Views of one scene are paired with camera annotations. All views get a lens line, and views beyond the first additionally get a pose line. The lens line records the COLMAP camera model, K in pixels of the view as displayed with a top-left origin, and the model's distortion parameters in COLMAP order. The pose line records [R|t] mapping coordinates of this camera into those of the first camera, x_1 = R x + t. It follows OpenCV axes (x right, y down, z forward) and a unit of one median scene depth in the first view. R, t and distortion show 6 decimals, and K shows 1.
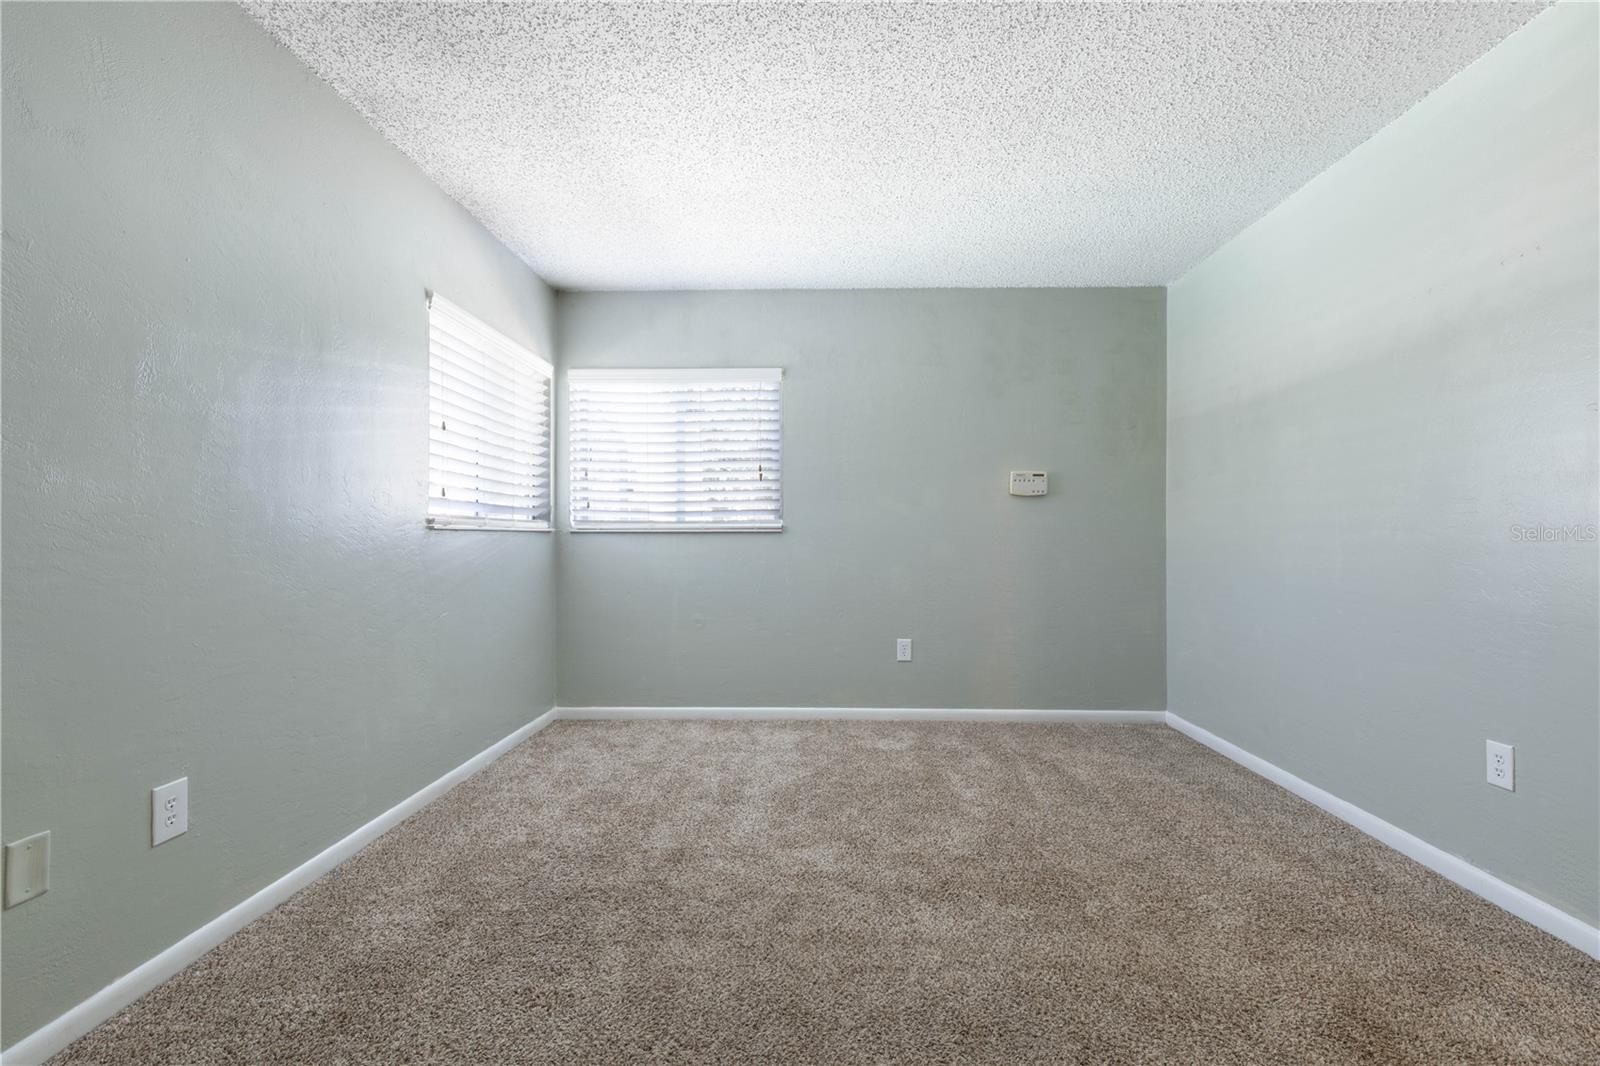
lens RADIAL K [[727.4, 0, 801.4], [0, 727.4, 538.0], [0, 0, 1]] dist [0.007518, -0.001055]
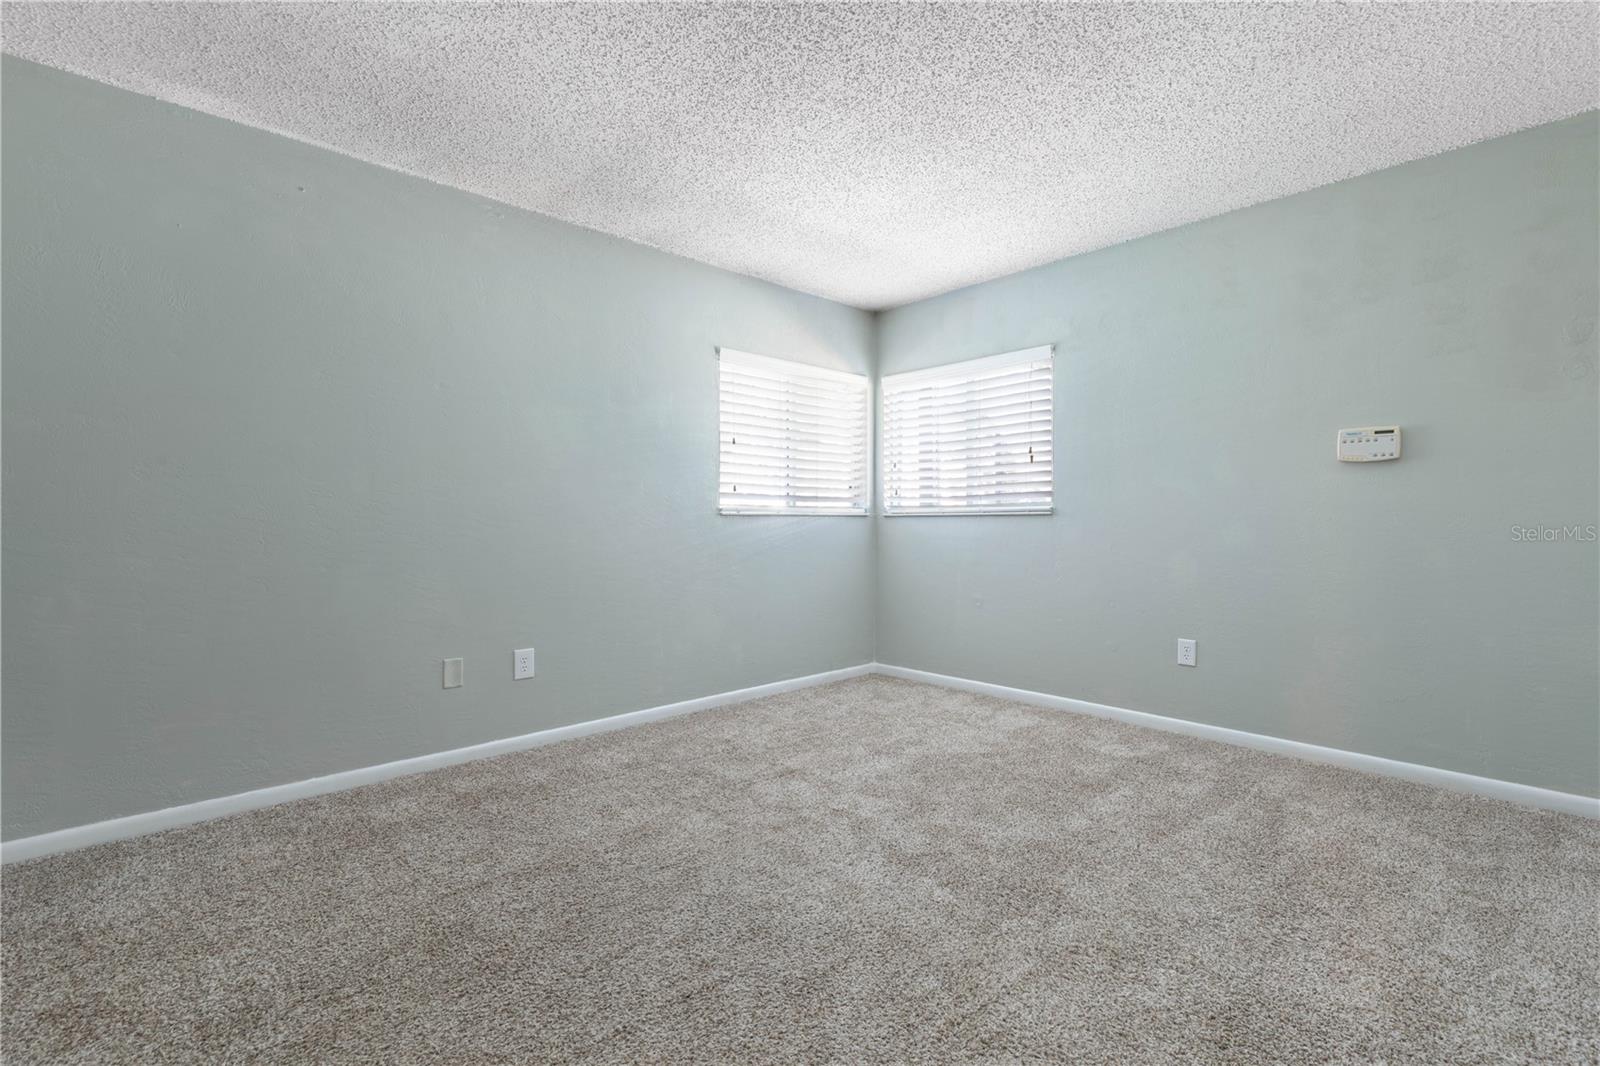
lens RADIAL K [[727.4, 0, 802.5], [0, 727.4, 534.0], [0, 0, 1]] dist [0.007518, -0.001055]
pose [[0.695739, 0.010739, -0.718214, 0.545865], [0.001855, 0.999858, 0.016748, 0.001192], [0.718292, -0.012985, 0.695621, 0.108818]]
